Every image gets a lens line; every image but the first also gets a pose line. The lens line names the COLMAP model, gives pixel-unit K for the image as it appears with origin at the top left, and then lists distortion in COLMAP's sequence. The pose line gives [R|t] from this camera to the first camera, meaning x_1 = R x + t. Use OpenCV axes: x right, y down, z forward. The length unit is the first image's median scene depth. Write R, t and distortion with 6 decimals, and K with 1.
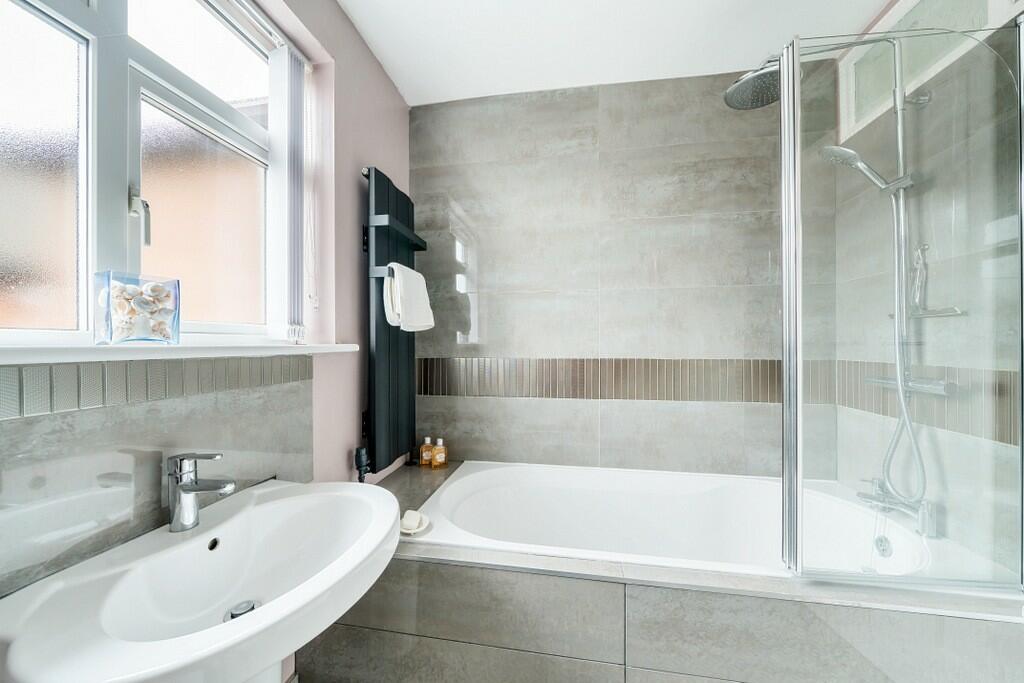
lens RADIAL K [[356.9, 0, 512.0], [0, 356.9, 341.5], [0, 0, 1]] dist [-0.000505, -0.000016]
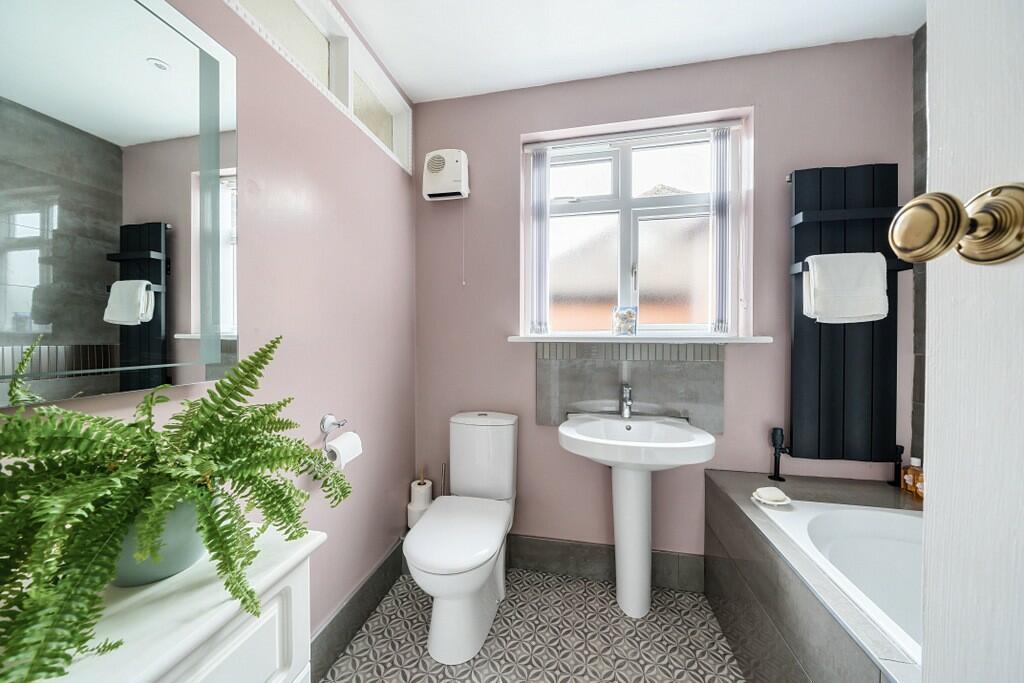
lens RADIAL K [[356.9, 0, 512.0], [0, 356.9, 341.5], [0, 0, 1]] dist [-0.000505, -0.000016]
pose [[-0.034811, 0.014142, -0.999294, 0.748477], [0.003439, 0.999896, 0.014031, 0.004178], [0.999388, -0.002948, -0.034856, 0.202266]]
